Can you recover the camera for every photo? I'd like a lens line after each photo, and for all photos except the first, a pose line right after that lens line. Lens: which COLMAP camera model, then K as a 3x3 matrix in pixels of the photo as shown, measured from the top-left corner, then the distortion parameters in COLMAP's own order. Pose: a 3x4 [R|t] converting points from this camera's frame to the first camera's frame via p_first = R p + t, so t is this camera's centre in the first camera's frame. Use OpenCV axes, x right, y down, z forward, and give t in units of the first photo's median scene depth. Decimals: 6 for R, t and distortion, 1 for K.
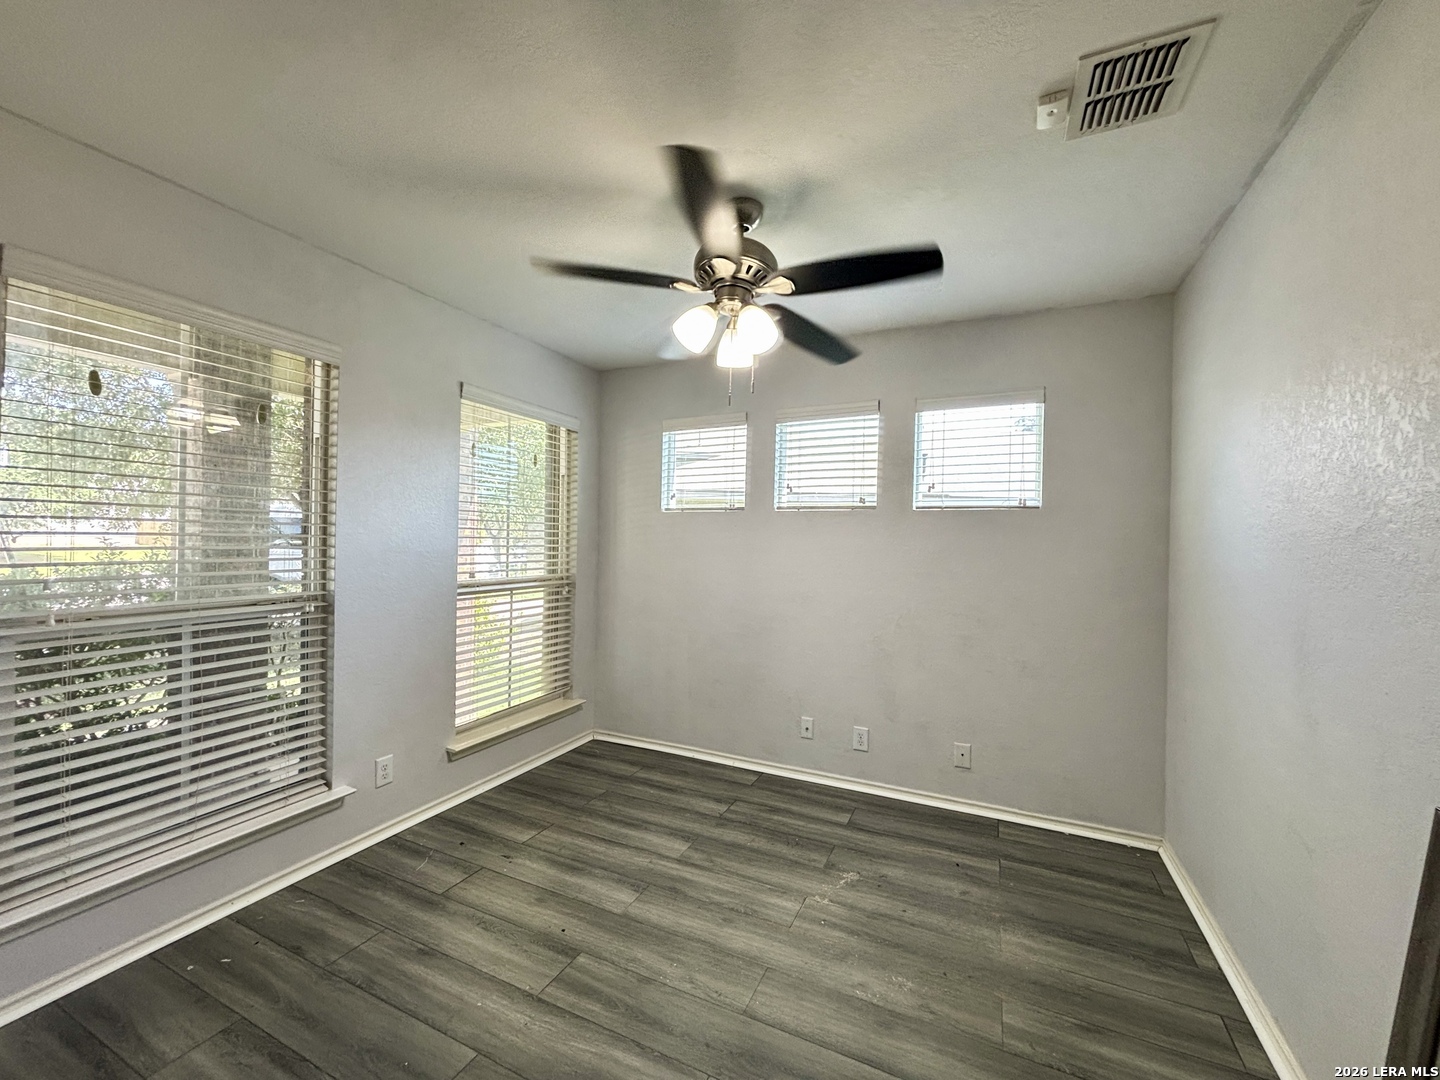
lens RADIAL K [[579.2, 0, 716.4], [0, 579.2, 541.7], [0, 0, 1]] dist [0.001429, -0.000322]
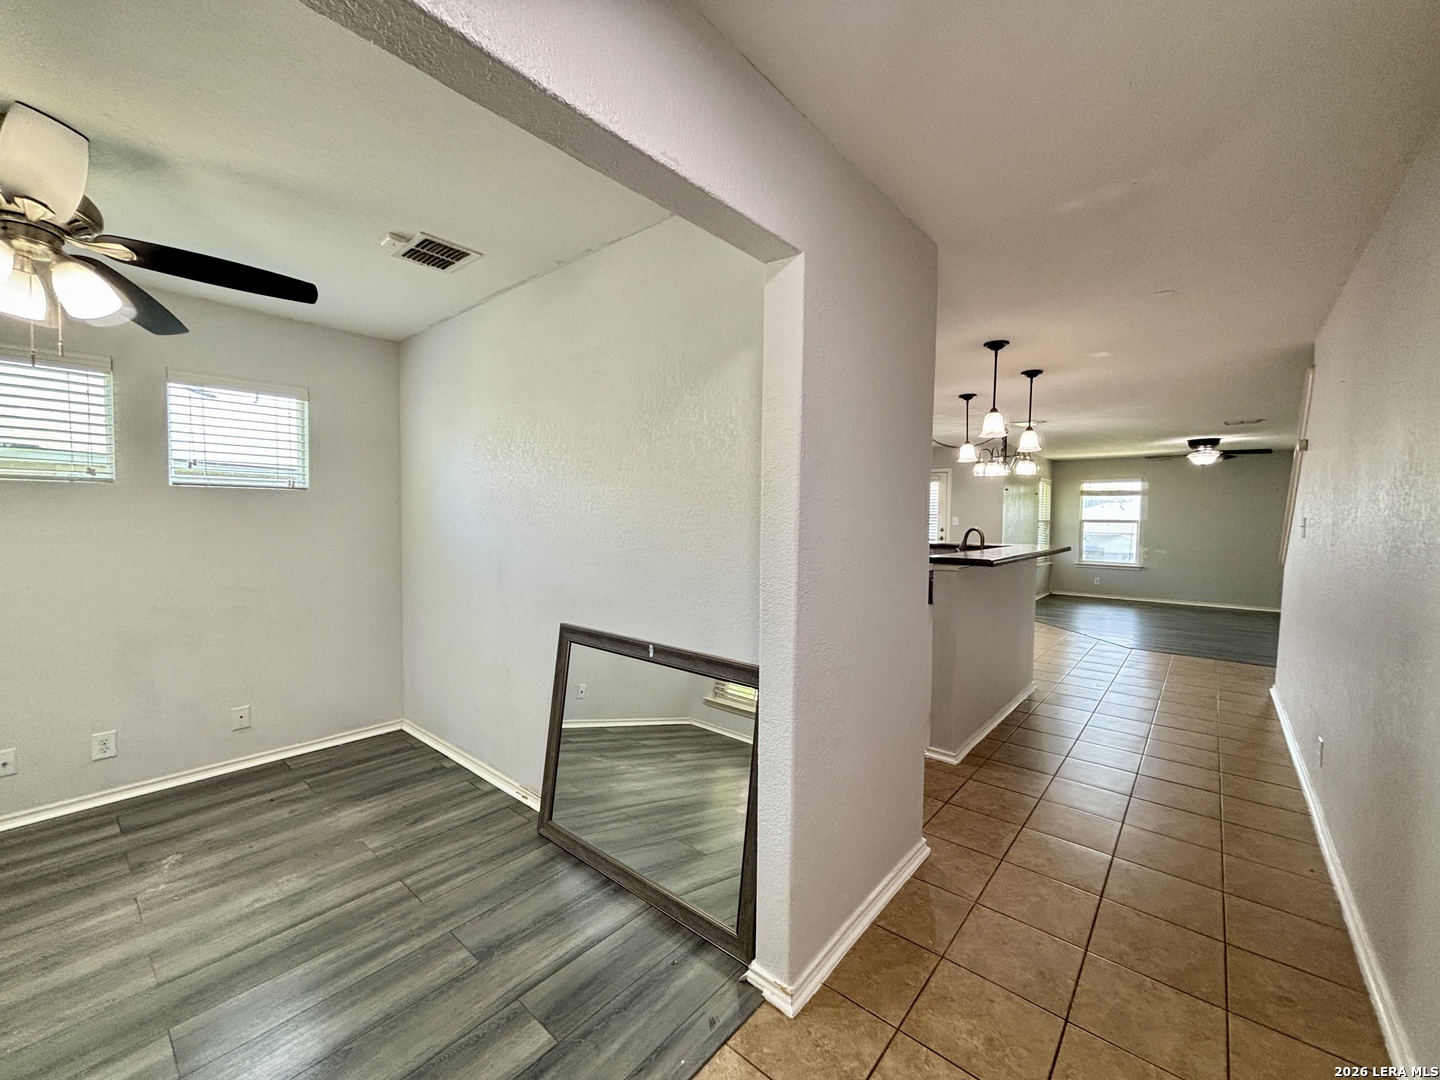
lens RADIAL K [[579.2, 0, 722.7], [0, 579.2, 532.8], [0, 0, 1]] dist [0.001429, -0.000322]
pose [[0.244161, -0.038942, 0.968953, -0.492067], [-0.004324, 0.999140, 0.041245, -0.027777], [-0.969725, -0.014260, 0.243782, -0.154834]]
